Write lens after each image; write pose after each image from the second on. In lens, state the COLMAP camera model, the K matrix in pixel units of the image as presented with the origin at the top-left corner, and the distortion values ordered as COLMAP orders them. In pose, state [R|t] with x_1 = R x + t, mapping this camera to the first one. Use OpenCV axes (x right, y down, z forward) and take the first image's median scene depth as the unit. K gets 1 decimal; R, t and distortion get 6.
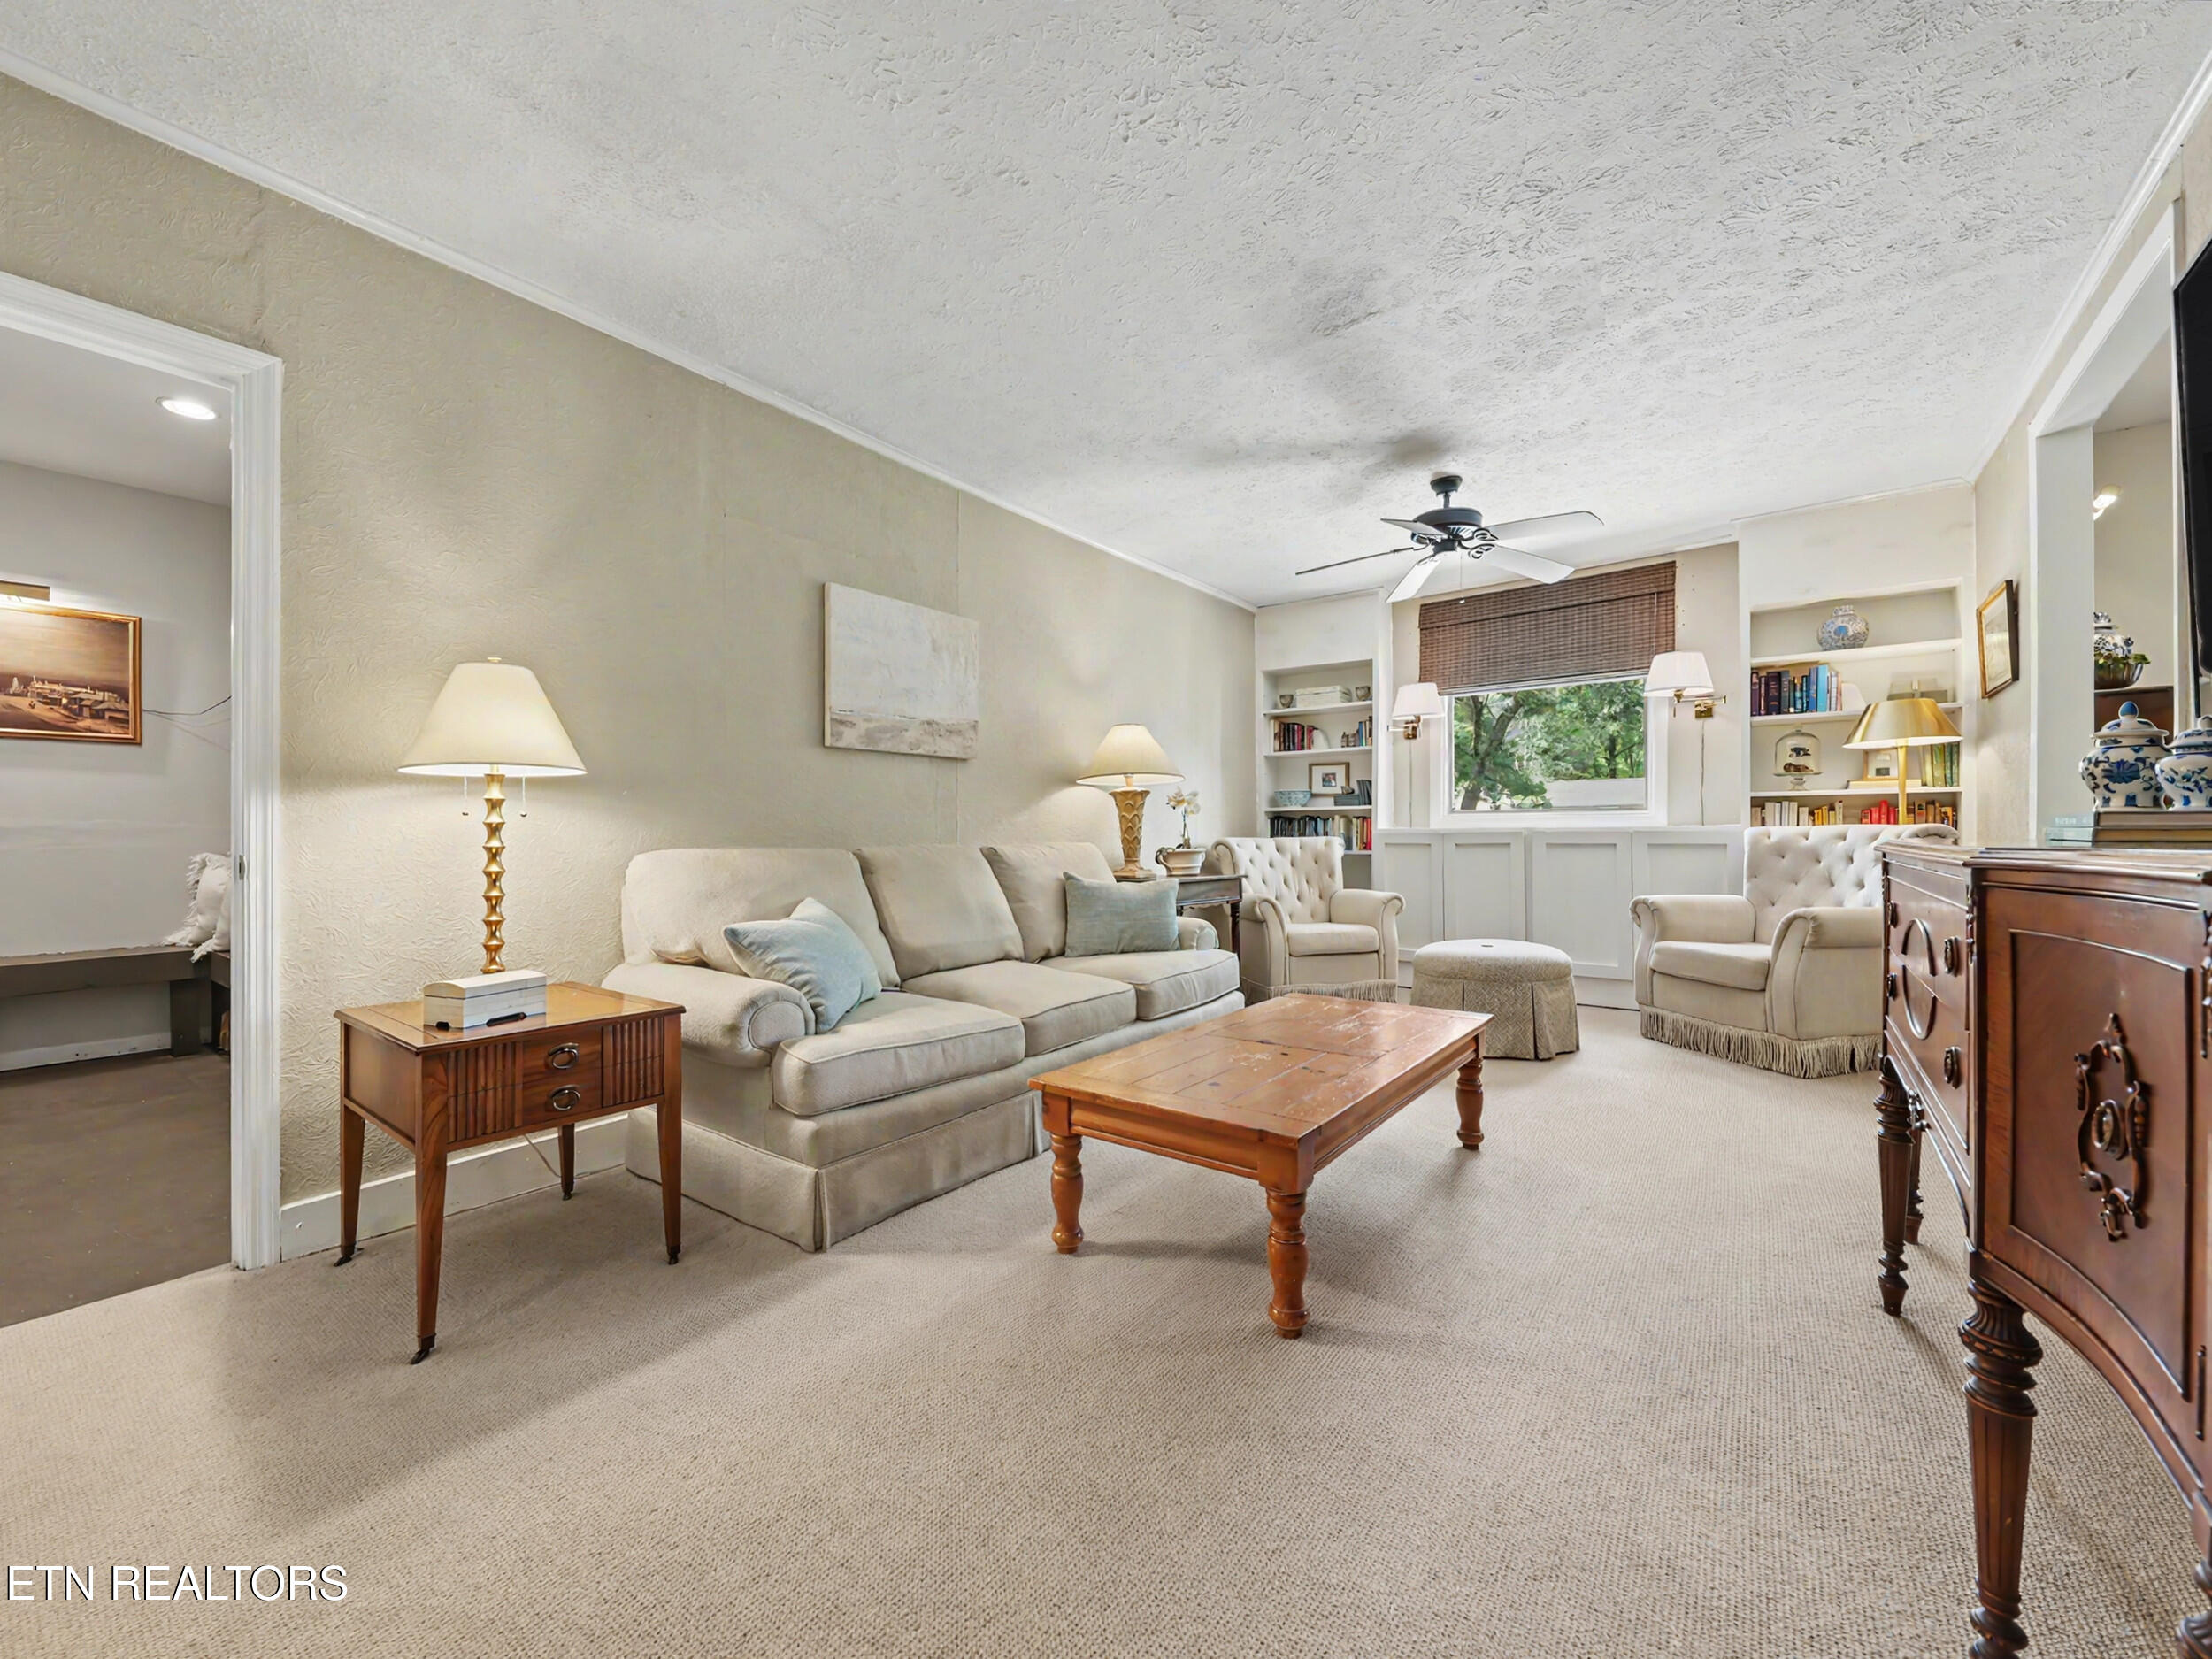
lens RADIAL K [[889.5, 0, 1102.5], [0, 889.5, 834.7], [0, 0, 1]] dist [-0.001322, -0.000194]
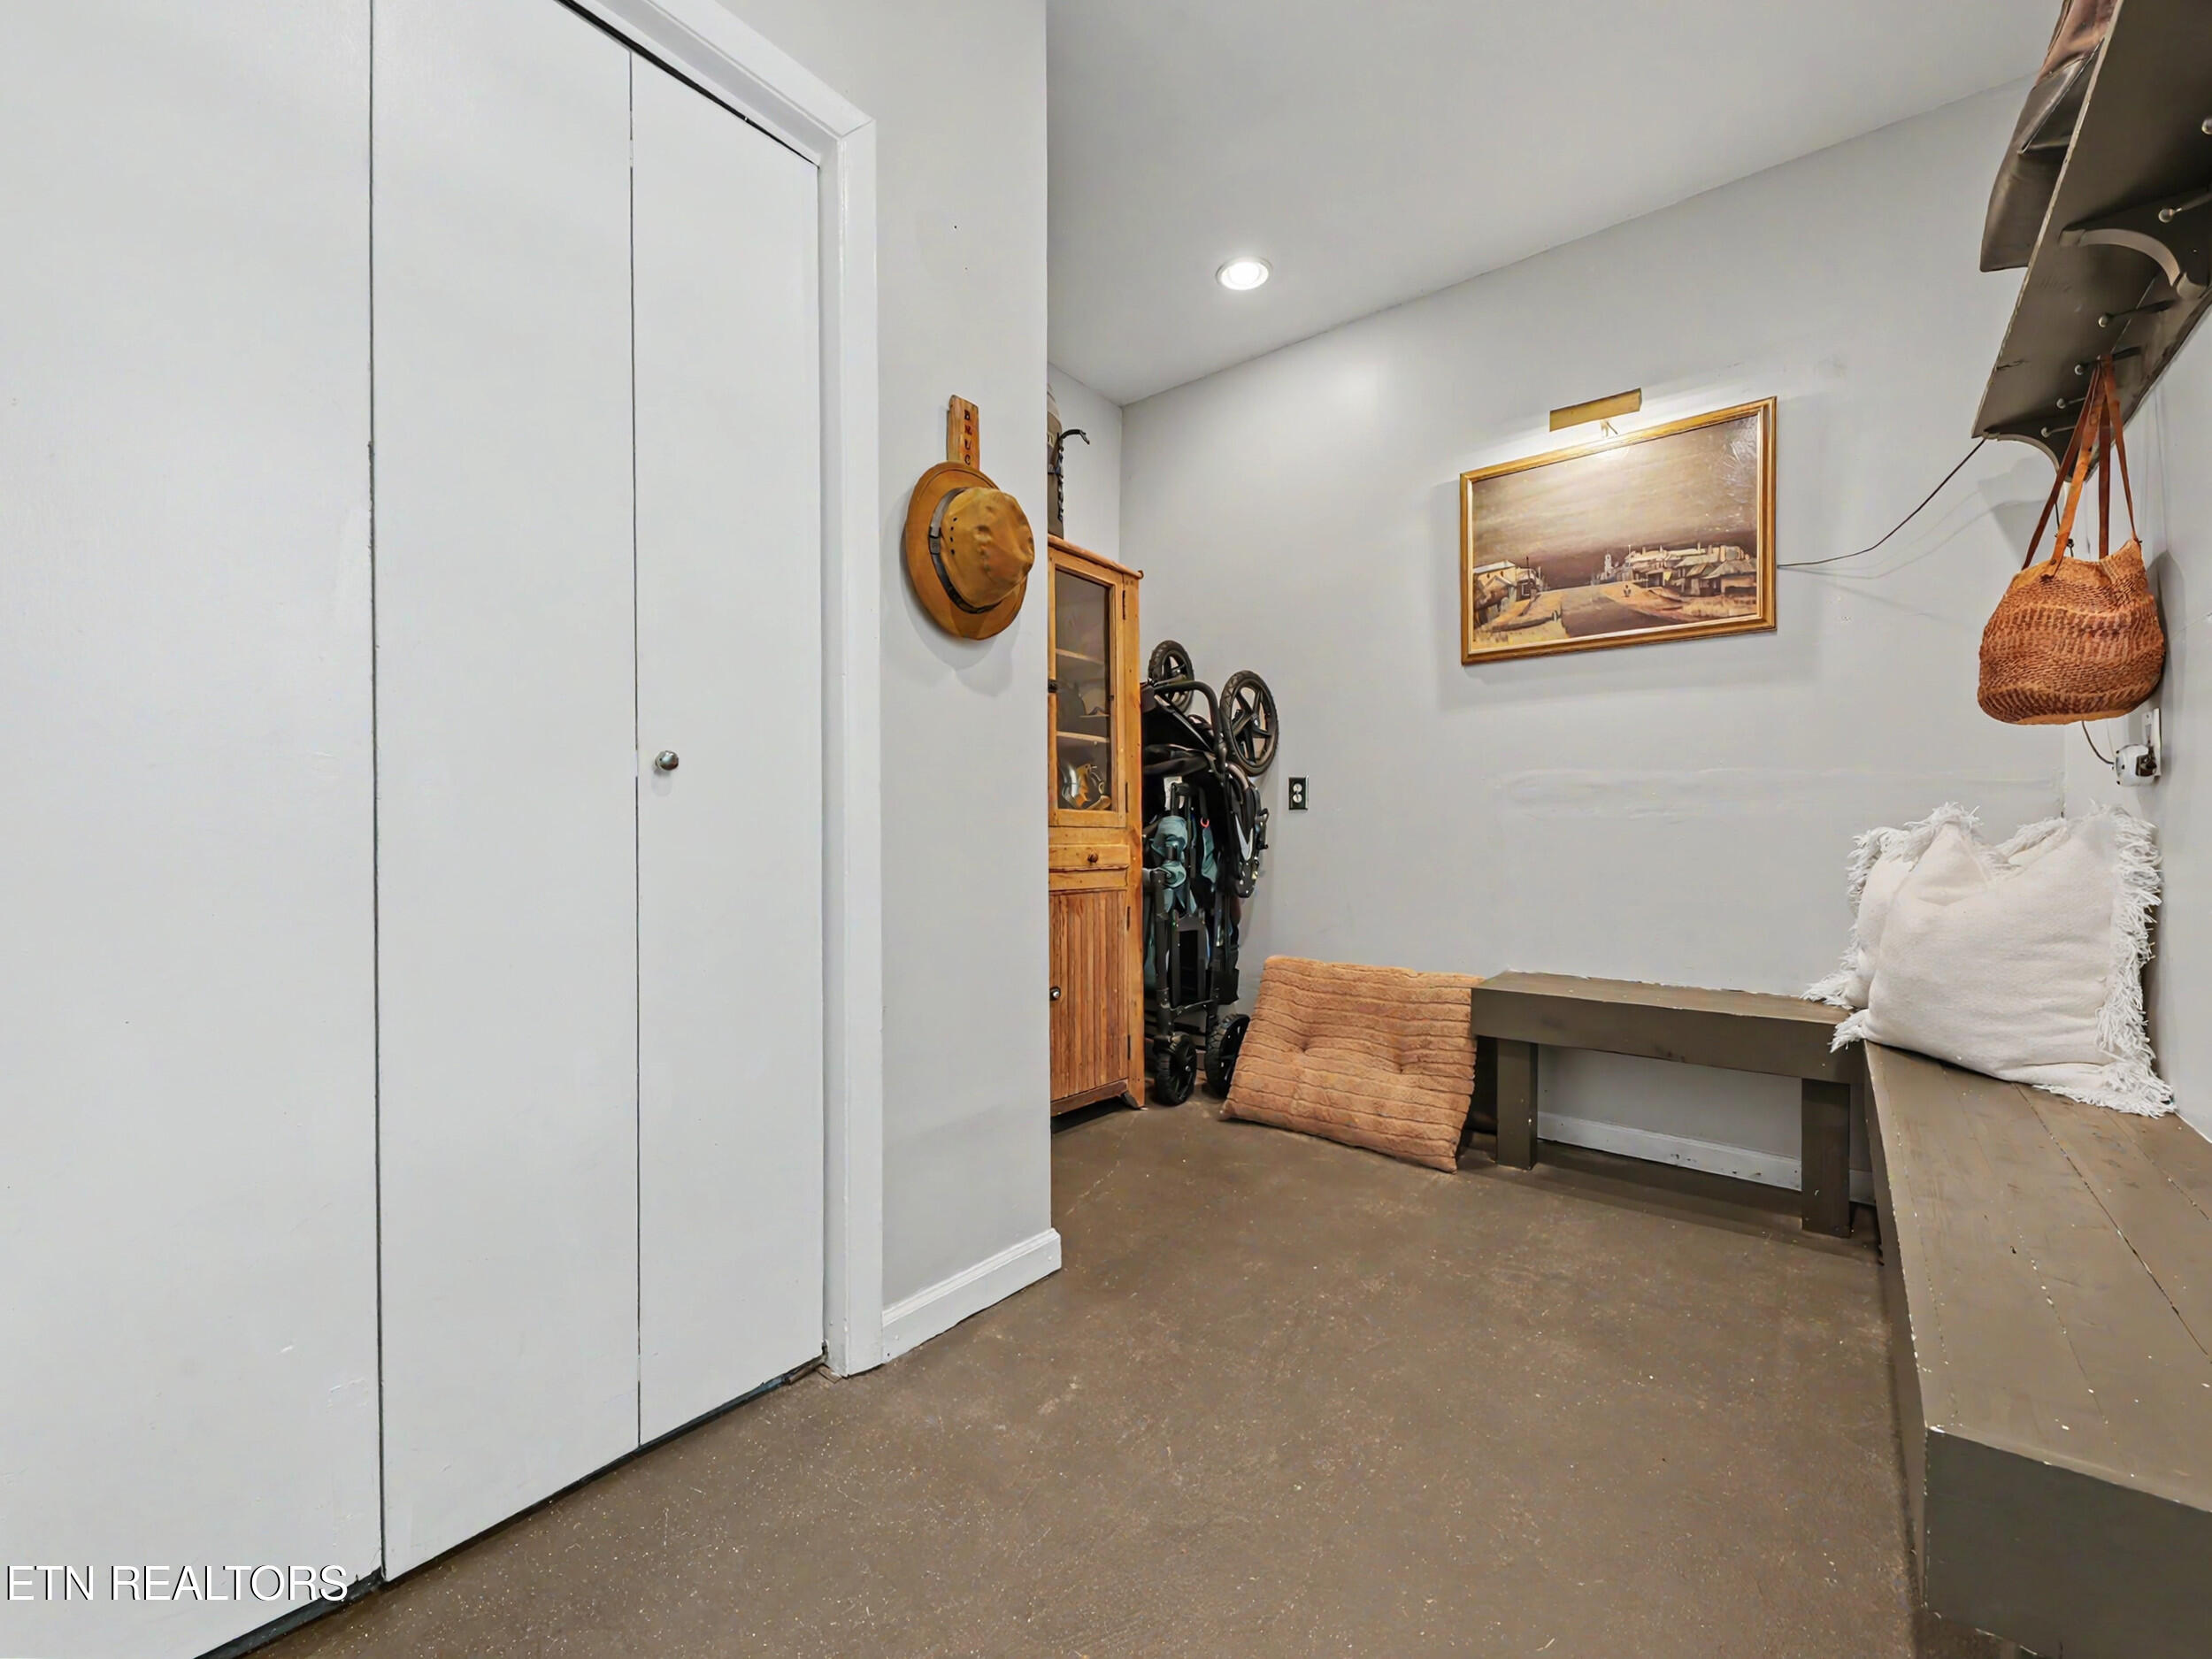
lens RADIAL K [[889.9, 0, 1103.3], [0, 889.9, 829.4], [0, 0, 1]] dist [-0.000634, -0.000033]
pose [[-0.044499, 0.013575, -0.998917, -0.527469], [0.000733, 0.999908, 0.013556, 0.015859], [0.999009, -0.000129, -0.044505, 0.628524]]
